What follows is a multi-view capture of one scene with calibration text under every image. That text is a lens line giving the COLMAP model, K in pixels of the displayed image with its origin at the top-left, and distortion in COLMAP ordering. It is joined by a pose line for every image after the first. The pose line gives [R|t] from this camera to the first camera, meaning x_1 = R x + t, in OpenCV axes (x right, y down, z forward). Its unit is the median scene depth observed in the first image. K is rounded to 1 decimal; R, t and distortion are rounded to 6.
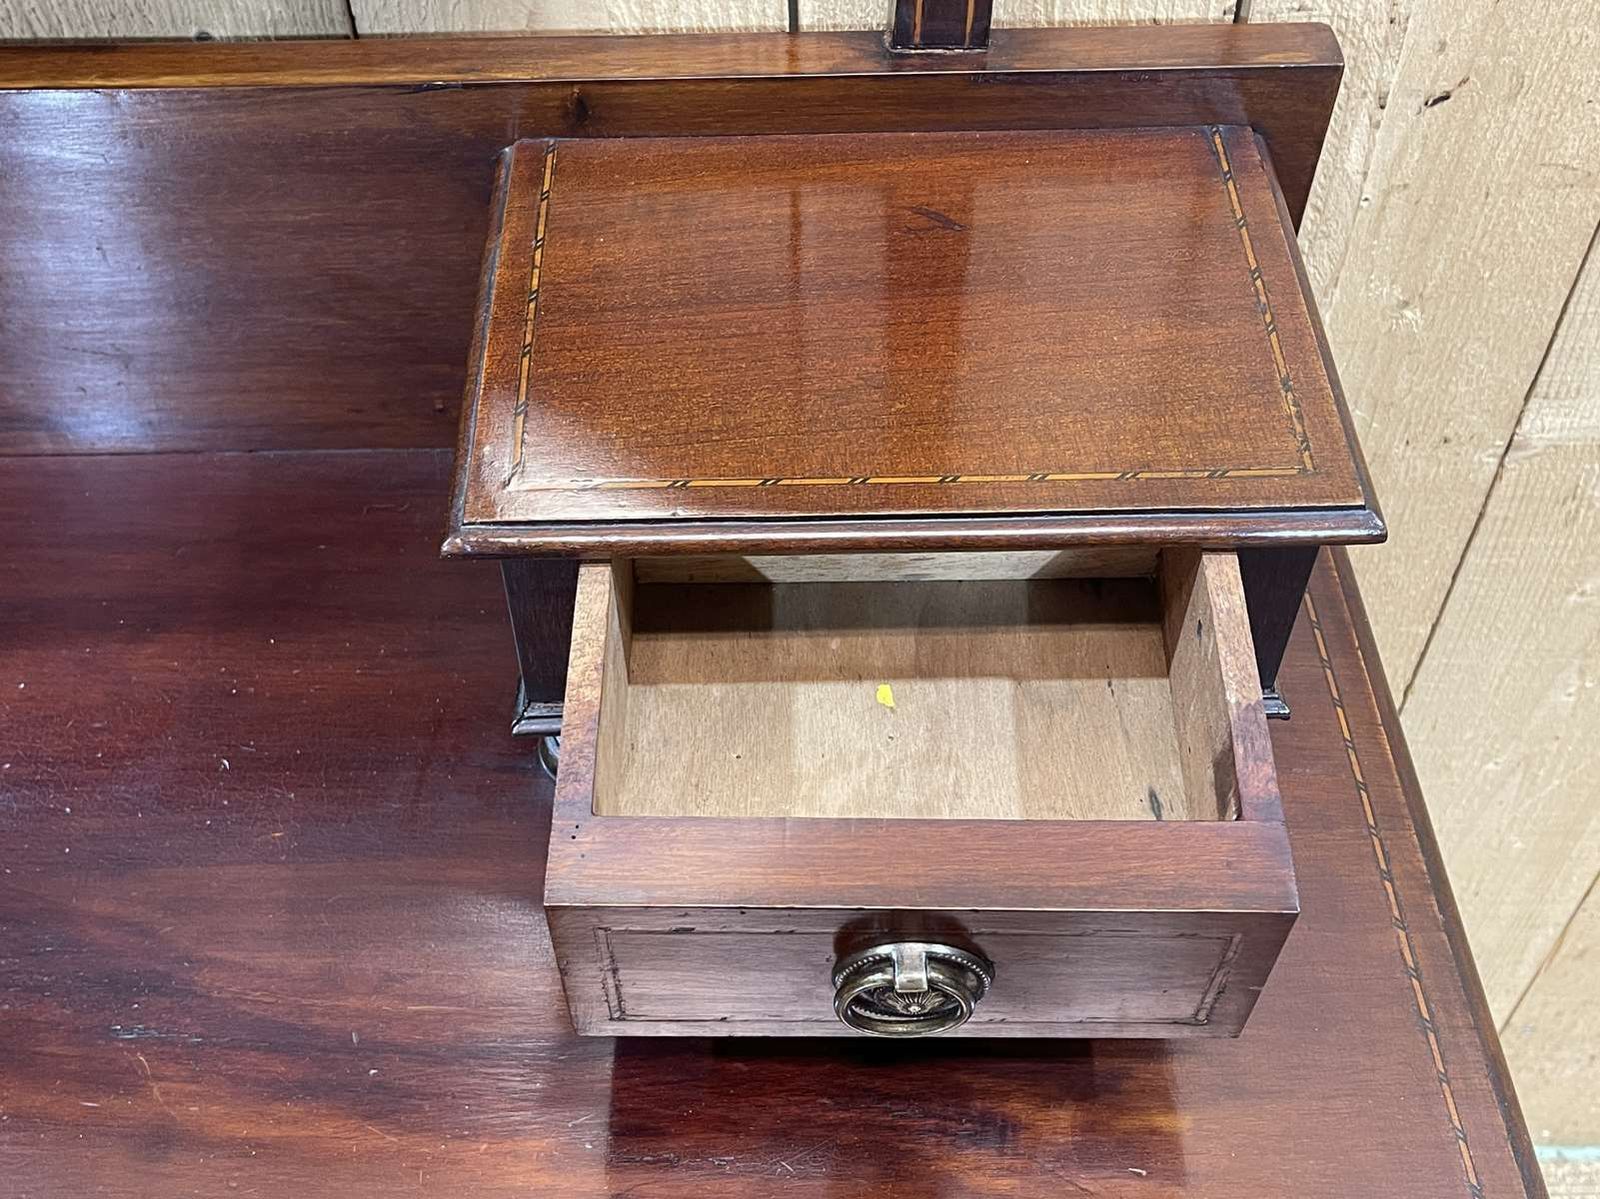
lens RADIAL K [[1738.0, 0, 799.1], [0, 1738.0, 606.0], [0, 0, 1]] dist [0.043968, -0.028998]
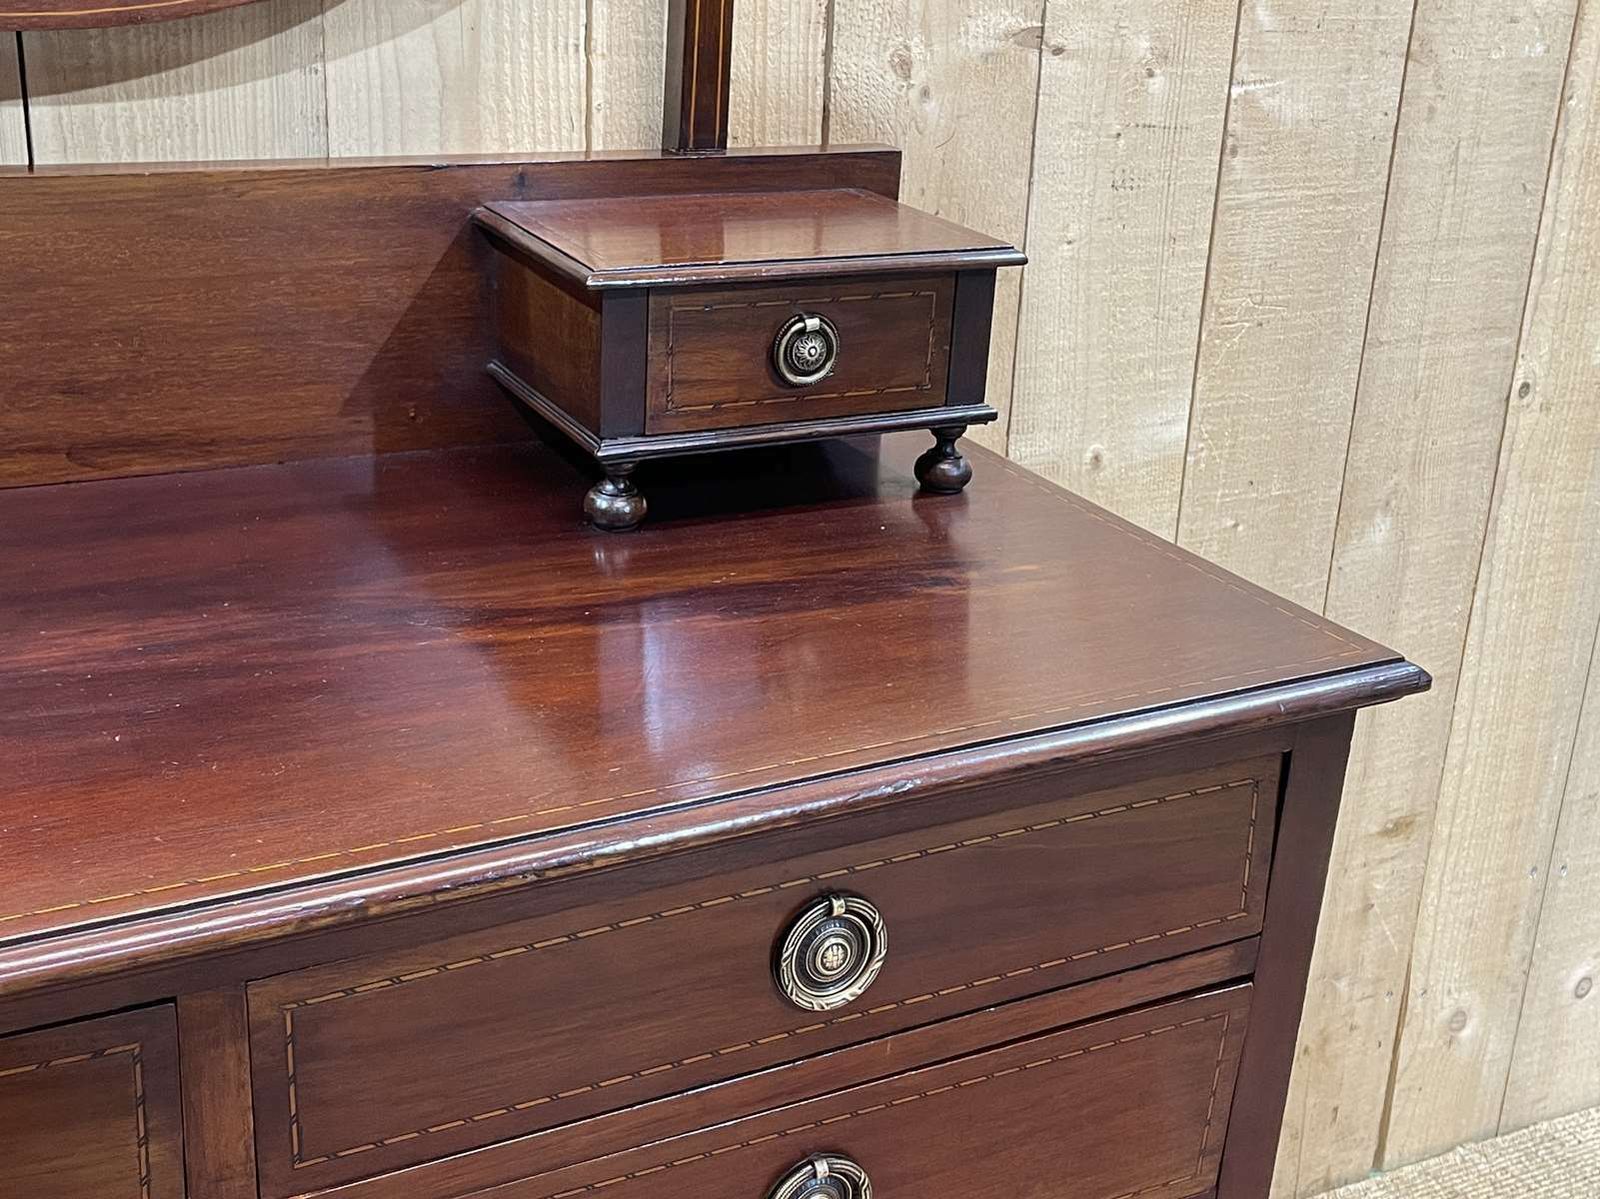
lens RADIAL K [[1984.5, 0, 799.7], [0, 1984.5, 616.9], [0, 0, 1]] dist [0.041807, -0.040915]
pose [[0.896984, -0.117008, 0.426297, -0.676906], [0.302208, 0.866106, -0.398160, 0.842372], [-0.322630, 0.485973, 0.812244, -0.422447]]
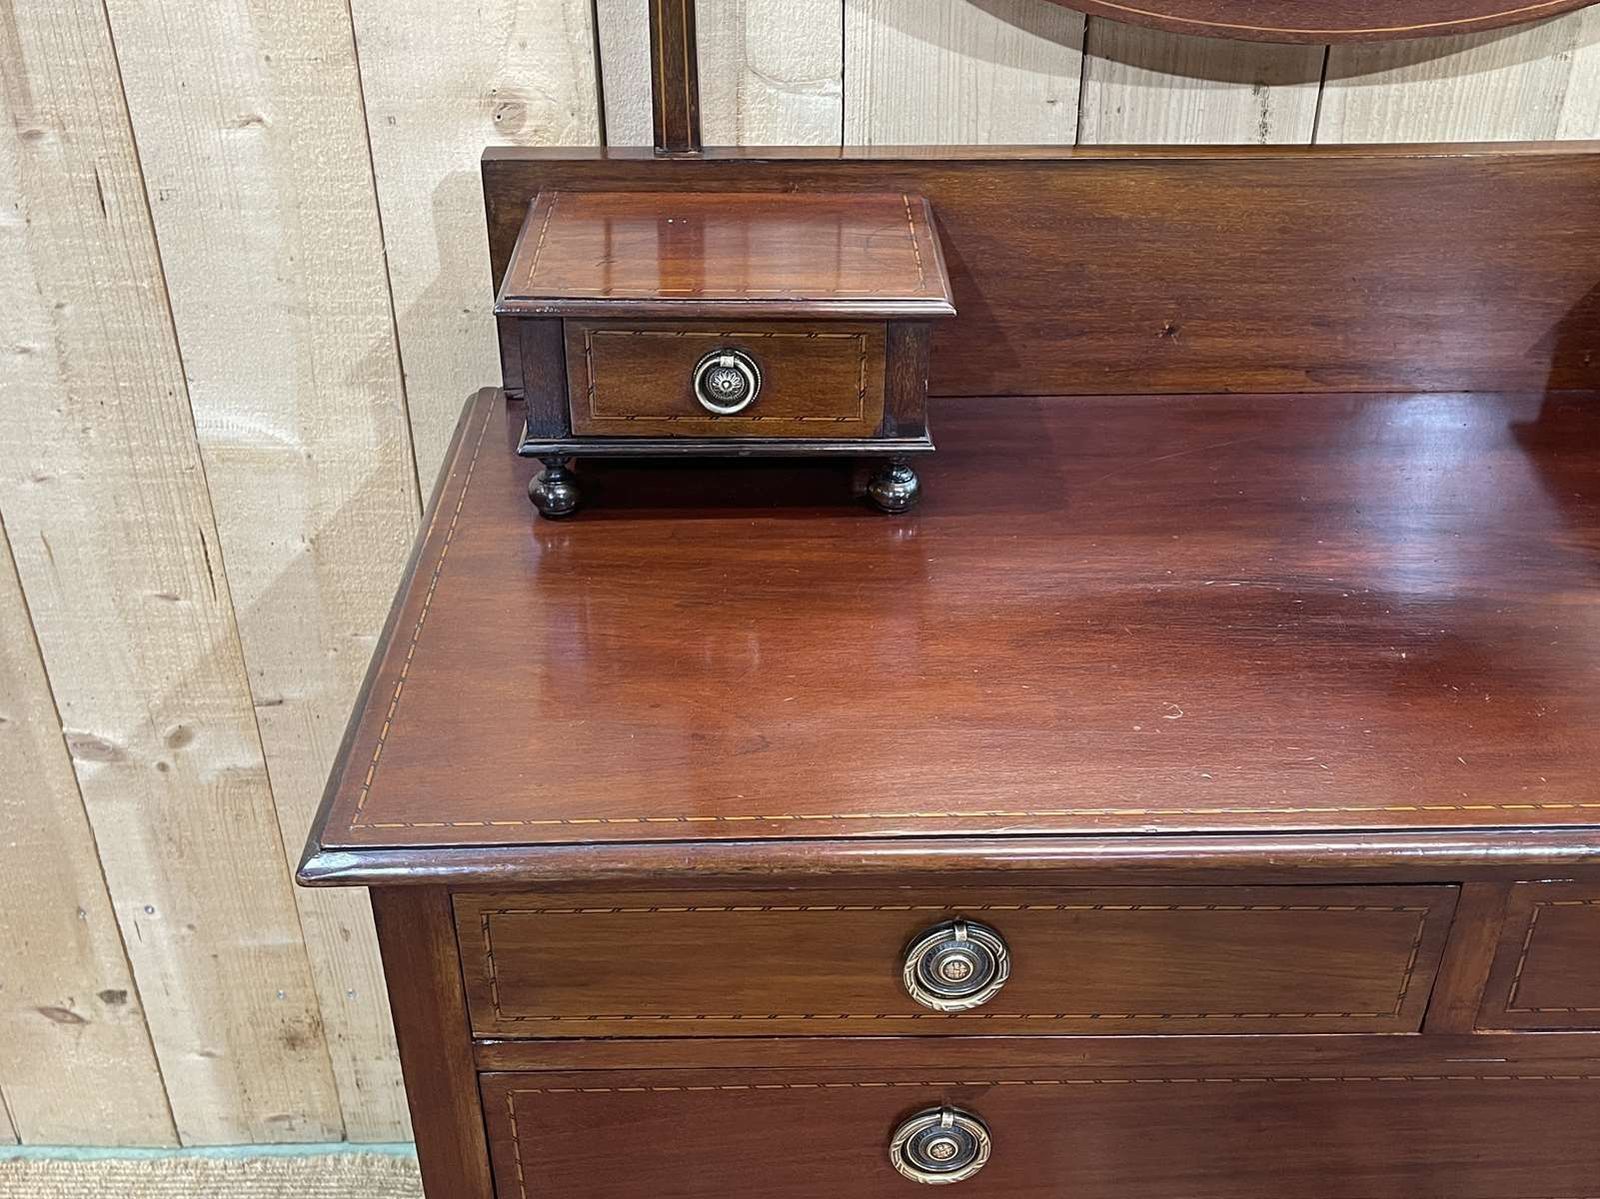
lens RADIAL K [[1660.5, 0, 790.4], [0, 1660.5, 600.6], [0, 0, 1]] dist [0.028487, 0.002250]
pose [[0.999788, 0.006429, -0.019537, -1.007802], [-0.012344, 0.947357, -0.319942, 0.687981], [0.016451, 0.320116, 0.947236, -0.553498]]
